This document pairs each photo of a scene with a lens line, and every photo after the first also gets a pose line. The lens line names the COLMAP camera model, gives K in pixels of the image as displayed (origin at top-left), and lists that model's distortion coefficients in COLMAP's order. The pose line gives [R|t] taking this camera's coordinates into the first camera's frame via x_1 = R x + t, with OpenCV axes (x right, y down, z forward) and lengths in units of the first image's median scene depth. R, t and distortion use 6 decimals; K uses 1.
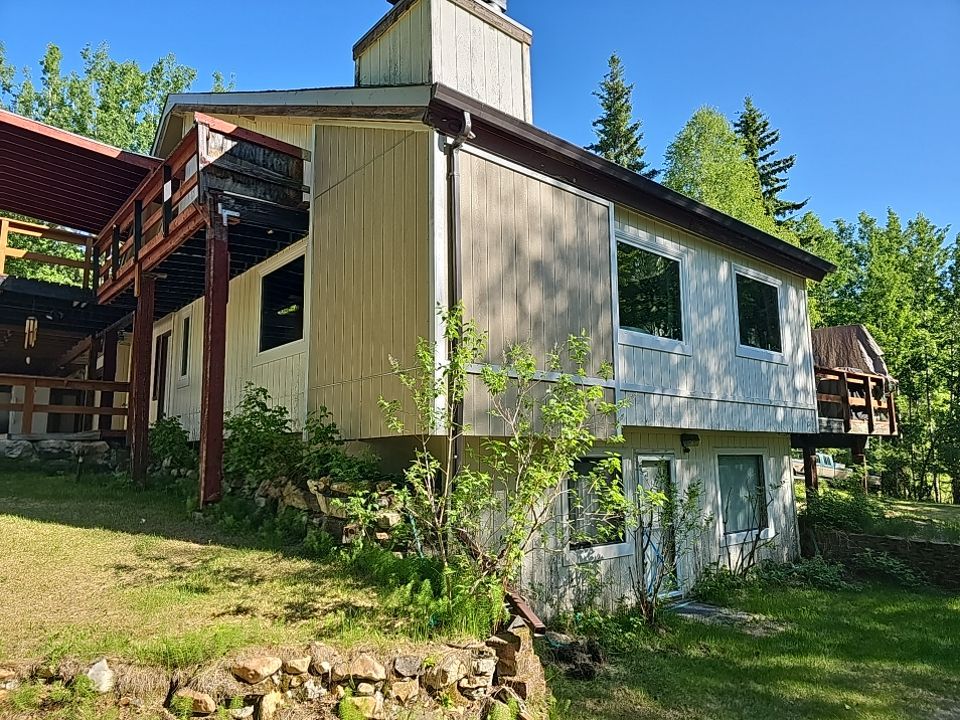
lens RADIAL K [[643.5, 0, 480.0], [0, 643.5, 360.0], [0, 0, 1]] dist [0.049267, -0.037337]
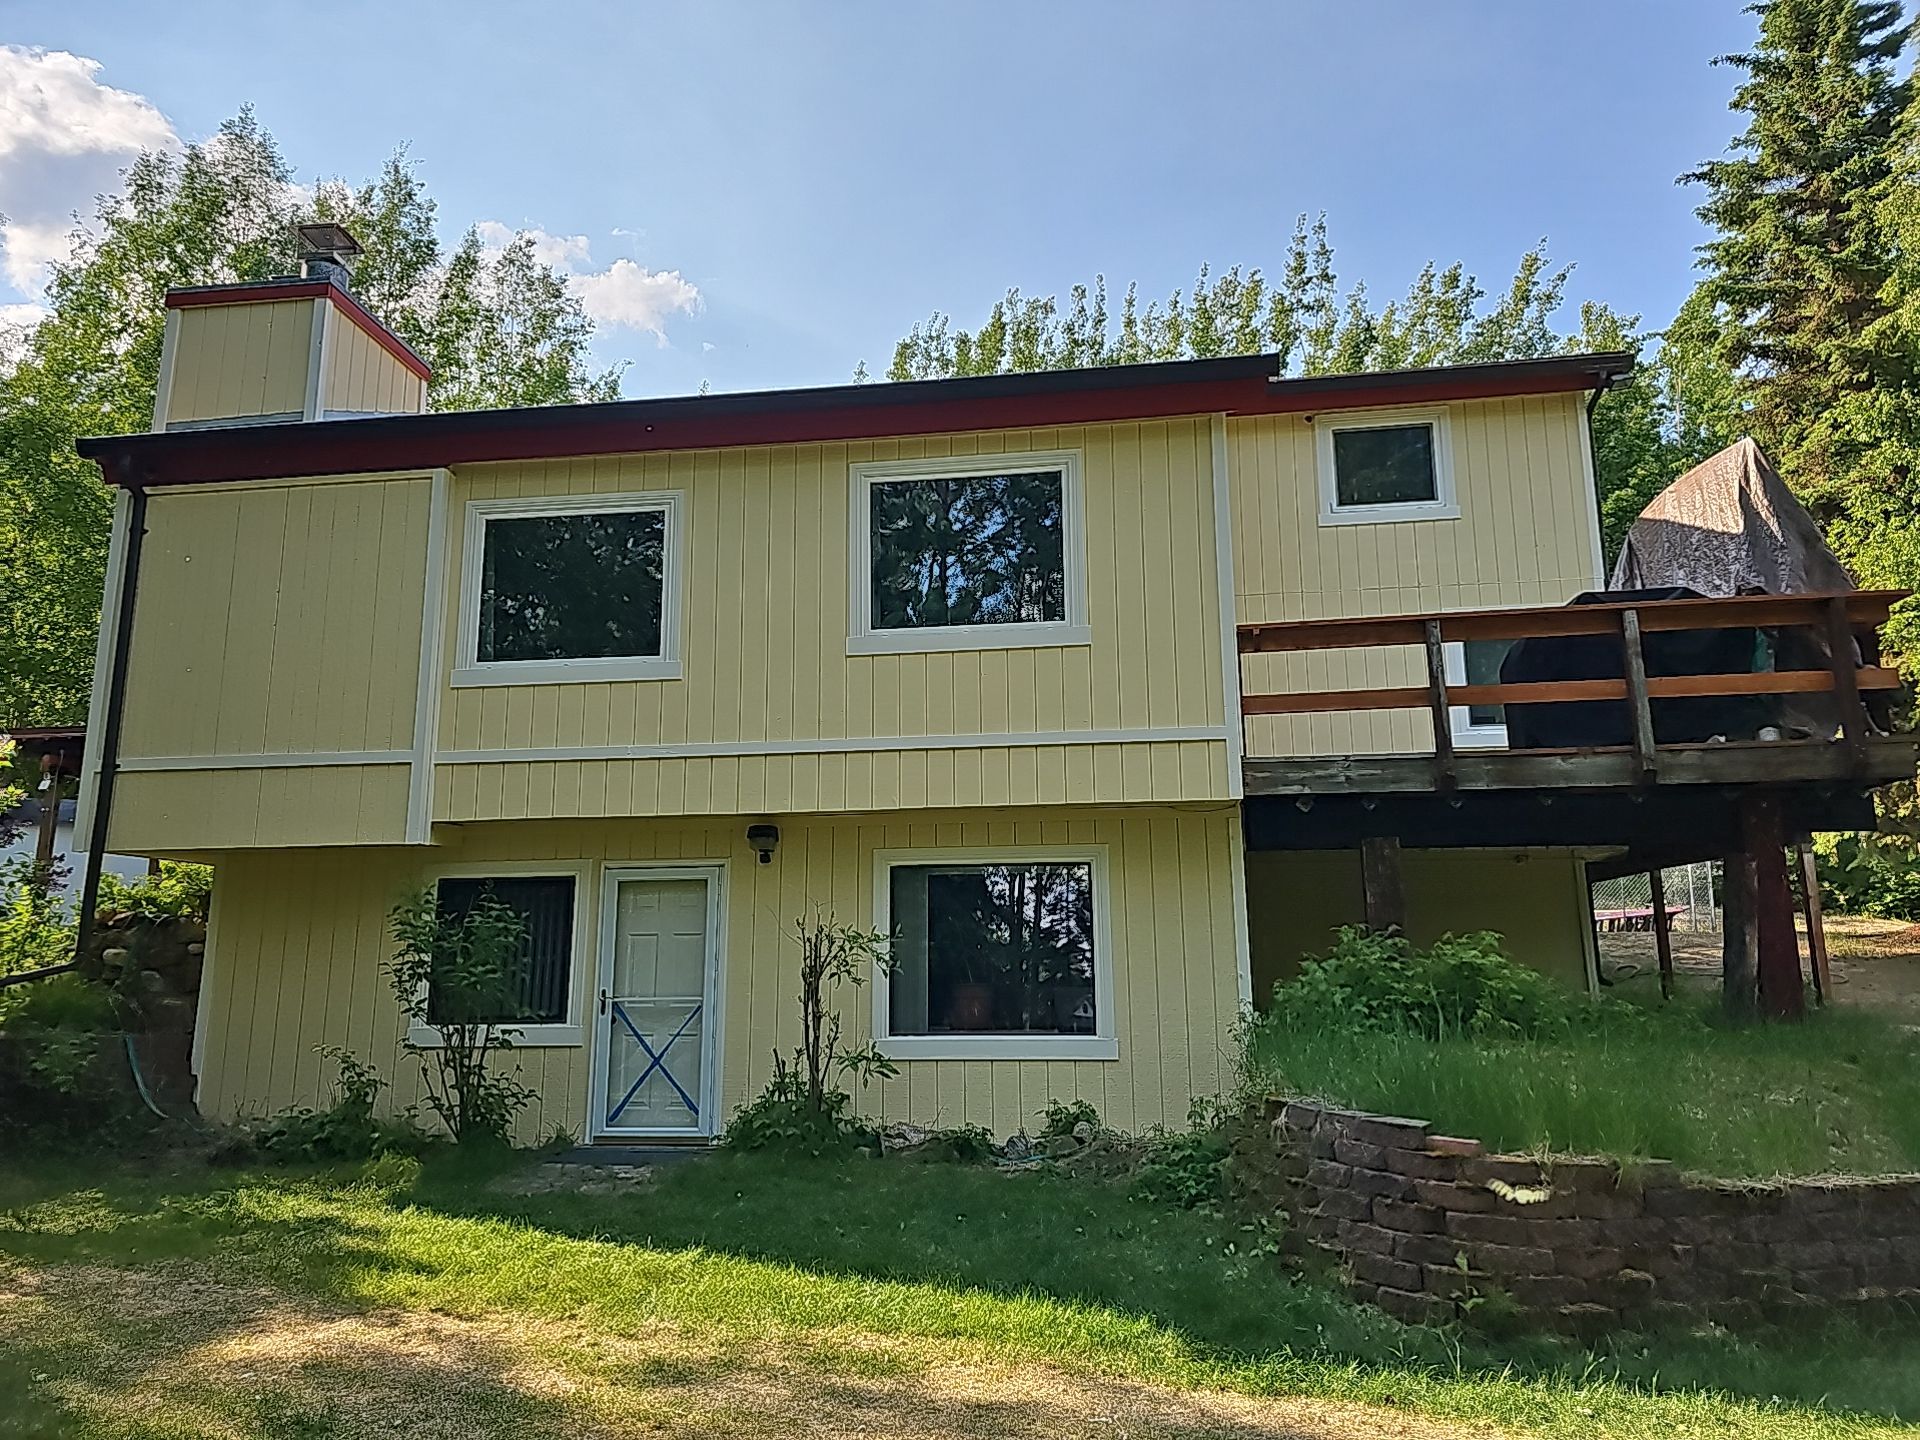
lens RADIAL K [[1276.0, 0, 971.7], [0, 1276.0, 708.9], [0, 0, 1]] dist [0.039988, -0.009763]
pose [[0.668924, -0.144096, -0.729230, 1.548238], [0.112313, 0.989361, -0.092473, 0.175483], [0.734797, -0.020044, 0.677991, 0.576678]]
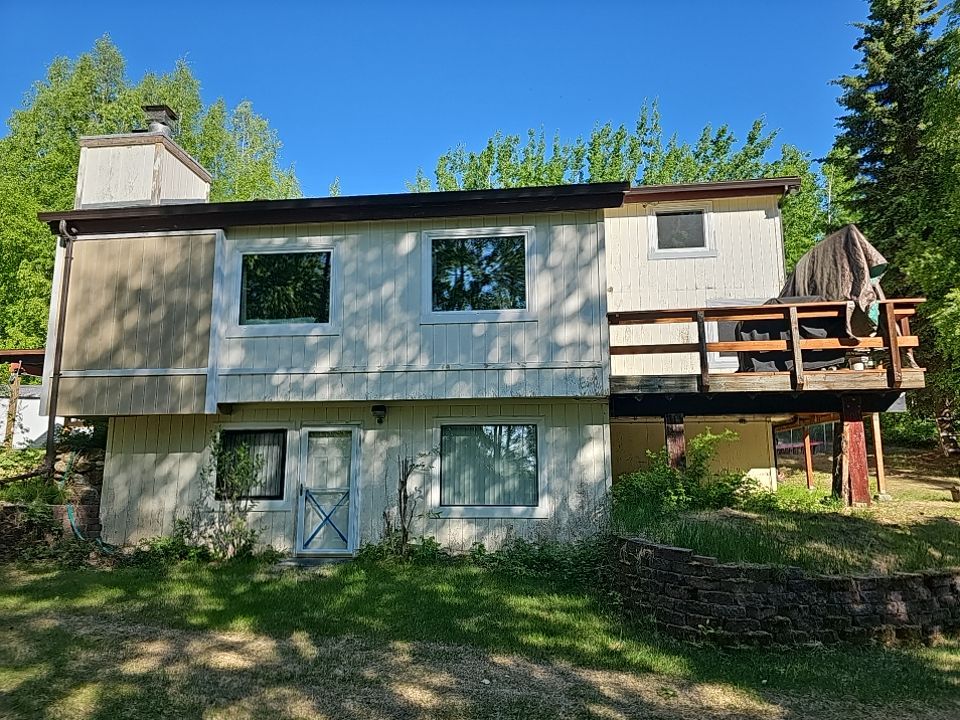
lens RADIAL K [[653.1, 0, 486.2], [0, 653.1, 353.0], [0, 0, 1]] dist [0.041719, -0.000649]
pose [[0.686254, -0.117484, -0.717811, 1.598165], [0.107269, 0.992425, -0.059877, 0.146599], [0.719408, -0.035908, 0.693659, 0.511885]]
